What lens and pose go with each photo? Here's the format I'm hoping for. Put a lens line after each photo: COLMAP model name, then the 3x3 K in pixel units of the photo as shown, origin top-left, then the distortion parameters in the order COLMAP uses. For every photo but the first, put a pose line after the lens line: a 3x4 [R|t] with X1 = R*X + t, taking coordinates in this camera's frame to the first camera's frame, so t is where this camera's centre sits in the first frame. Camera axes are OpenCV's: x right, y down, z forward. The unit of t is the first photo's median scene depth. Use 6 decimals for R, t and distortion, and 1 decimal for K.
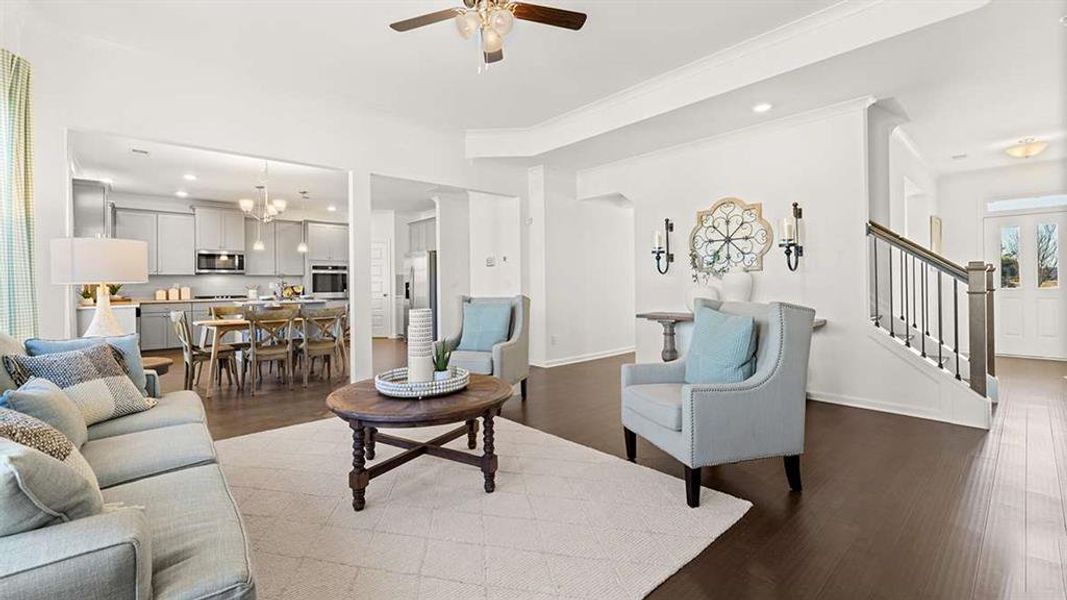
lens RADIAL K [[444.2, 0, 529.8], [0, 444.2, 285.9], [0, 0, 1]] dist [-0.001159, -0.000166]
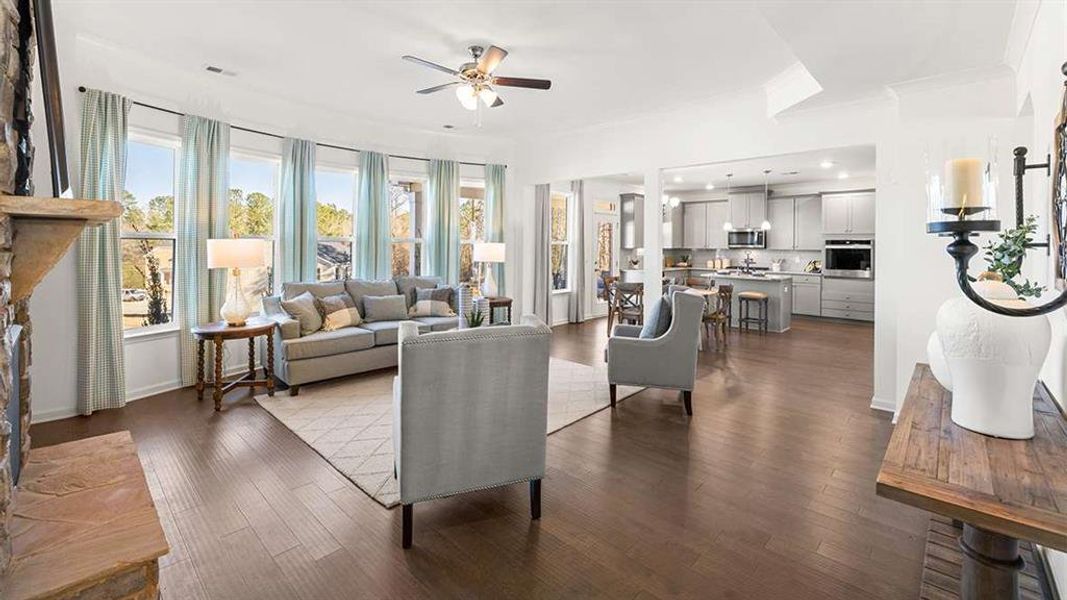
lens RADIAL K [[449.5, 0, 531.4], [0, 449.5, 247.4], [0, 0, 1]] dist [0.000434, -0.000087]
pose [[0.084519, 0.015322, -0.996304, 0.428187], [-0.013557, 0.999807, 0.014226, -0.038628], [0.996330, 0.012304, 0.084711, 0.334788]]
